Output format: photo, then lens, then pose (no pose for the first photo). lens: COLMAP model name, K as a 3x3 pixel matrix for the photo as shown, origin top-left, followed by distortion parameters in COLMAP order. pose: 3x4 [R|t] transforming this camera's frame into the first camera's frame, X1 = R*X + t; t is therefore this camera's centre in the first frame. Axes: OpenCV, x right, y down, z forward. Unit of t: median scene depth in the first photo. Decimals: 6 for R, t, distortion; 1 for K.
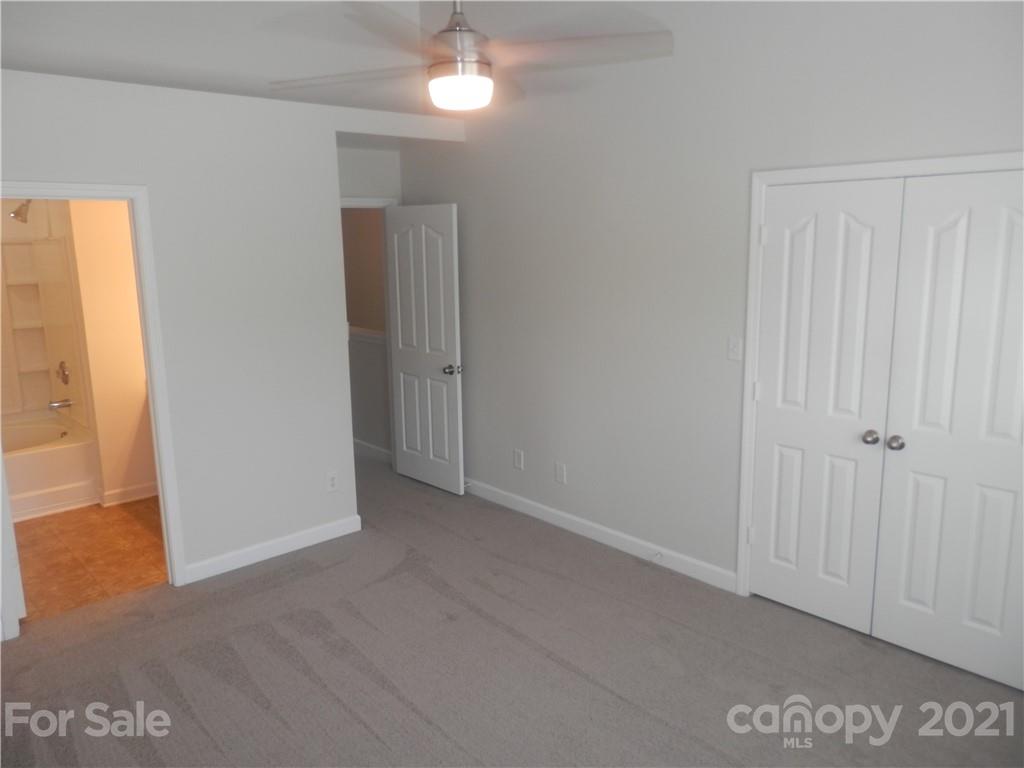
lens RADIAL K [[755.9, 0, 512.0], [0, 755.9, 384.0], [0, 0, 1]] dist [-0.002399, 0.007640]
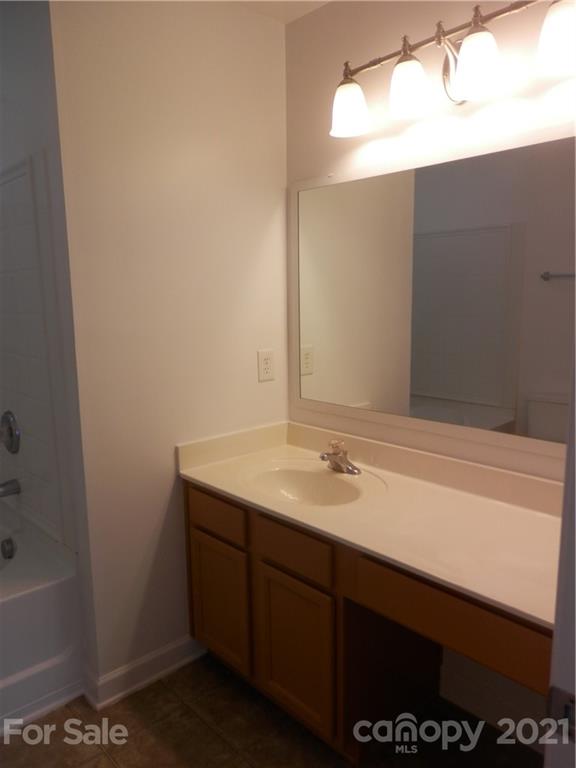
lens RADIAL K [[566.9, 0, 288.0], [0, 566.9, 384.0], [0, 0, 1]] dist [-0.002399, 0.007640]
pose [[0.999881, 0.004040, 0.014914, -0.402950], [-0.003673, 0.999691, -0.024599, -0.039822], [-0.015009, 0.024542, 0.999586, 0.594645]]
